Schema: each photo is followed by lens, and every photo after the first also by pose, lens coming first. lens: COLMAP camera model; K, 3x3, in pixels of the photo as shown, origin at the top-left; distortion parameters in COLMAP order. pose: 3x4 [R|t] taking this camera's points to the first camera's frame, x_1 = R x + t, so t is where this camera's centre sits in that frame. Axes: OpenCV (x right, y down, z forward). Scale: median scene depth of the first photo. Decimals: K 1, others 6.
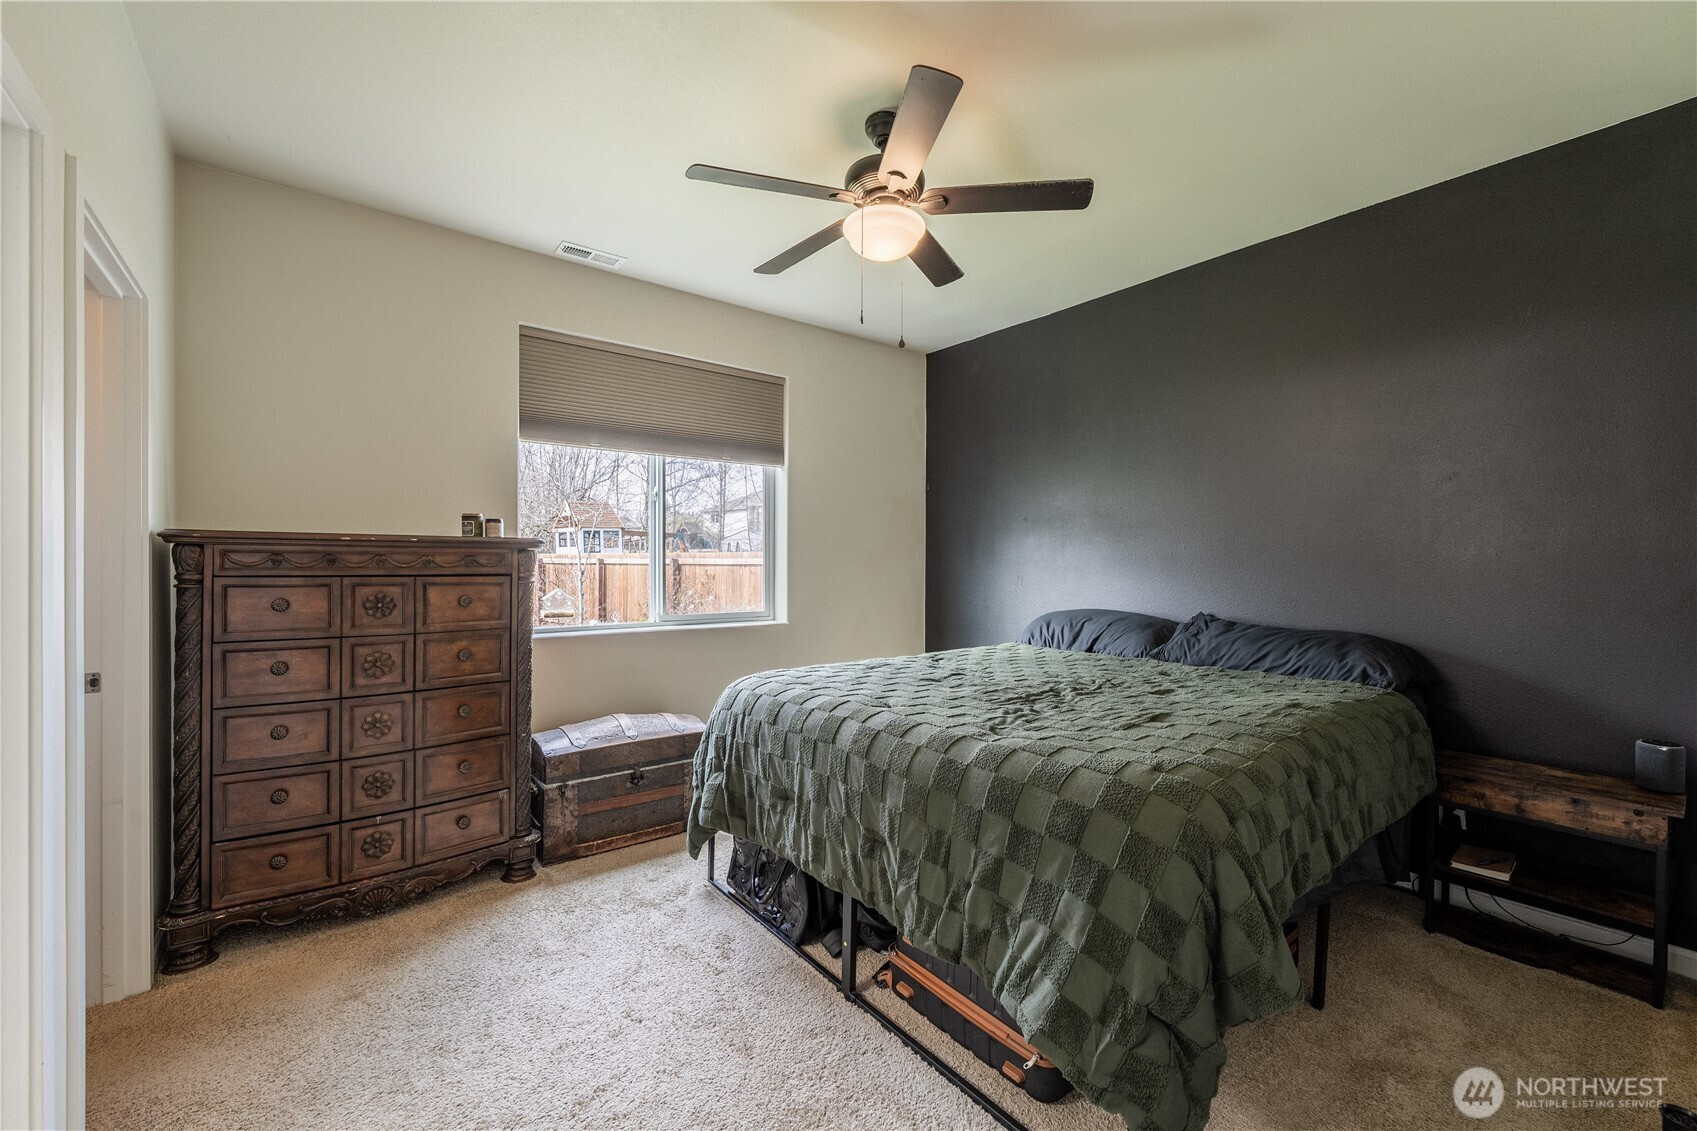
lens RADIAL K [[693.7, 0, 848.5], [0, 693.7, 565.5], [0, 0, 1]] dist [0.000209, -0.000104]
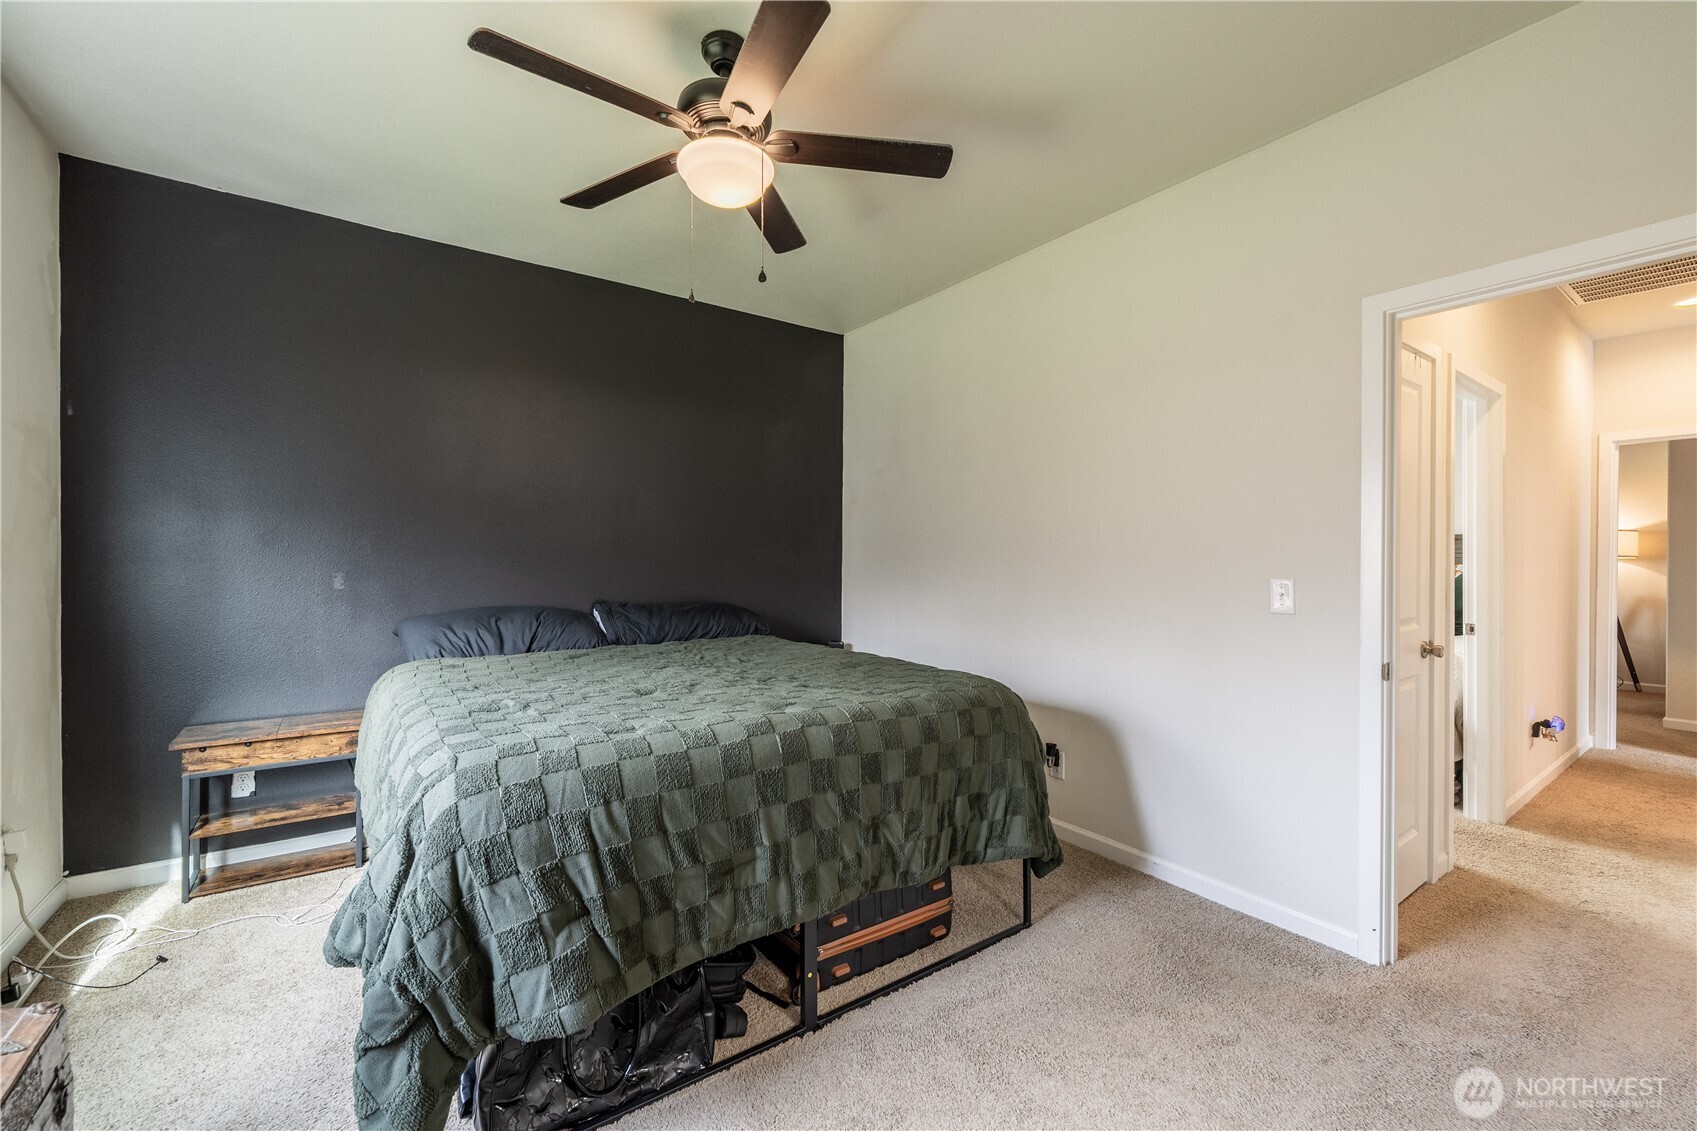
lens RADIAL K [[691.5, 0, 843.5], [0, 691.5, 554.1], [0, 0, 1]] dist [-0.000703, -0.000677]
pose [[0.036672, -0.005493, 0.999312, -0.901246], [0.003953, 0.999978, 0.005352, -0.009261], [-0.999320, 0.003754, 0.036693, 0.919756]]
